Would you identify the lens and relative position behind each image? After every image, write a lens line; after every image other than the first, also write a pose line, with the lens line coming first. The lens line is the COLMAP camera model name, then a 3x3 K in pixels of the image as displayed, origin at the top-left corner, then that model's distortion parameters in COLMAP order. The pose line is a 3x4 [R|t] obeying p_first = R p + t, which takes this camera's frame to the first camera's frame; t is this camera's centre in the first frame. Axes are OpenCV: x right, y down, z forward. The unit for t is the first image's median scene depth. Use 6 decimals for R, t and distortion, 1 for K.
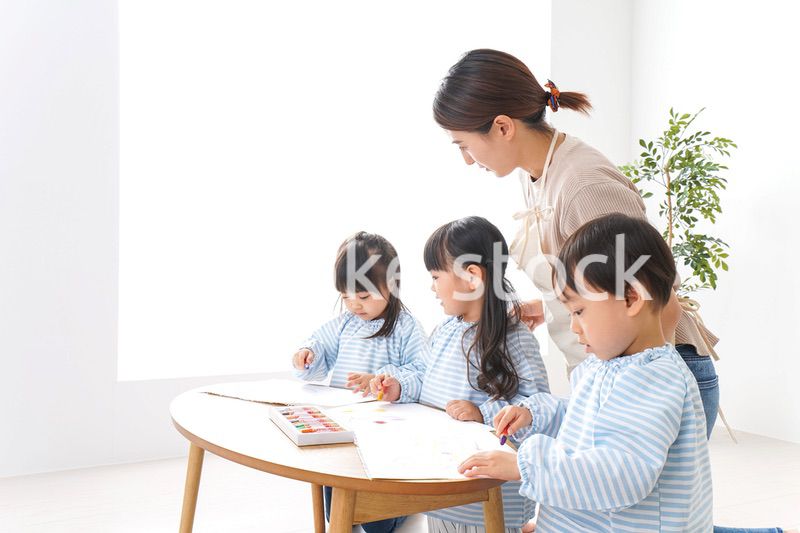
lens RADIAL K [[744.8, 0, 400.0], [0, 744.8, 266.5], [0, 0, 1]] dist [0.044429, 0.026975]
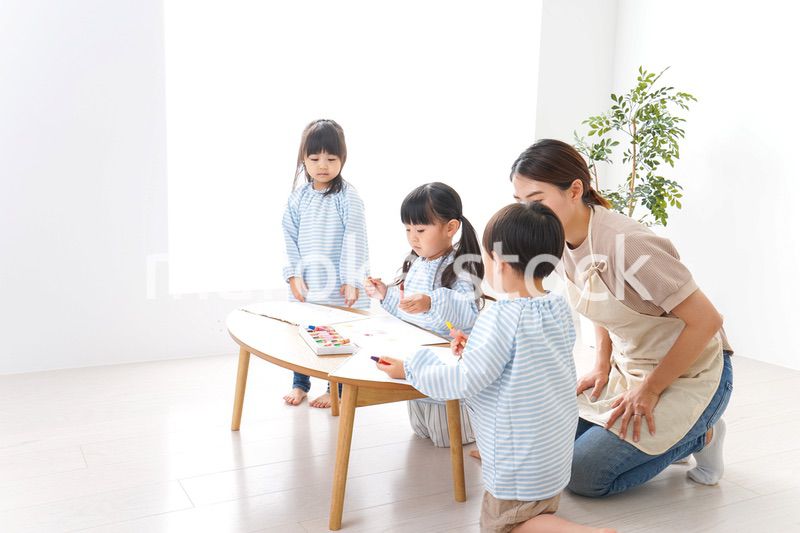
lens RADIAL K [[744.8, 0, 400.0], [0, 744.8, 266.5], [0, 0, 1]] dist [0.044429, 0.026975]
pose [[0.999682, 0.019543, -0.015959, 0.018011], [-0.017160, 0.990312, 0.137797, -0.059841], [0.018497, -0.137479, 0.990332, -0.184433]]
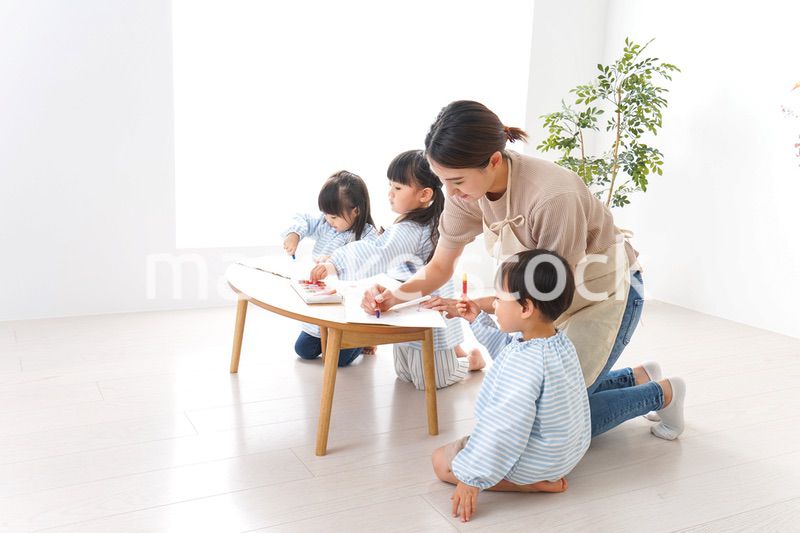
lens RADIAL K [[744.8, 0, 400.0], [0, 744.8, 266.5], [0, 0, 1]] dist [0.044429, 0.026975]
pose [[0.999052, 0.036642, -0.023489, 0.042102], [-0.031601, 0.981764, 0.187456, -0.065791], [0.029930, -0.186537, 0.981992, -0.251813]]
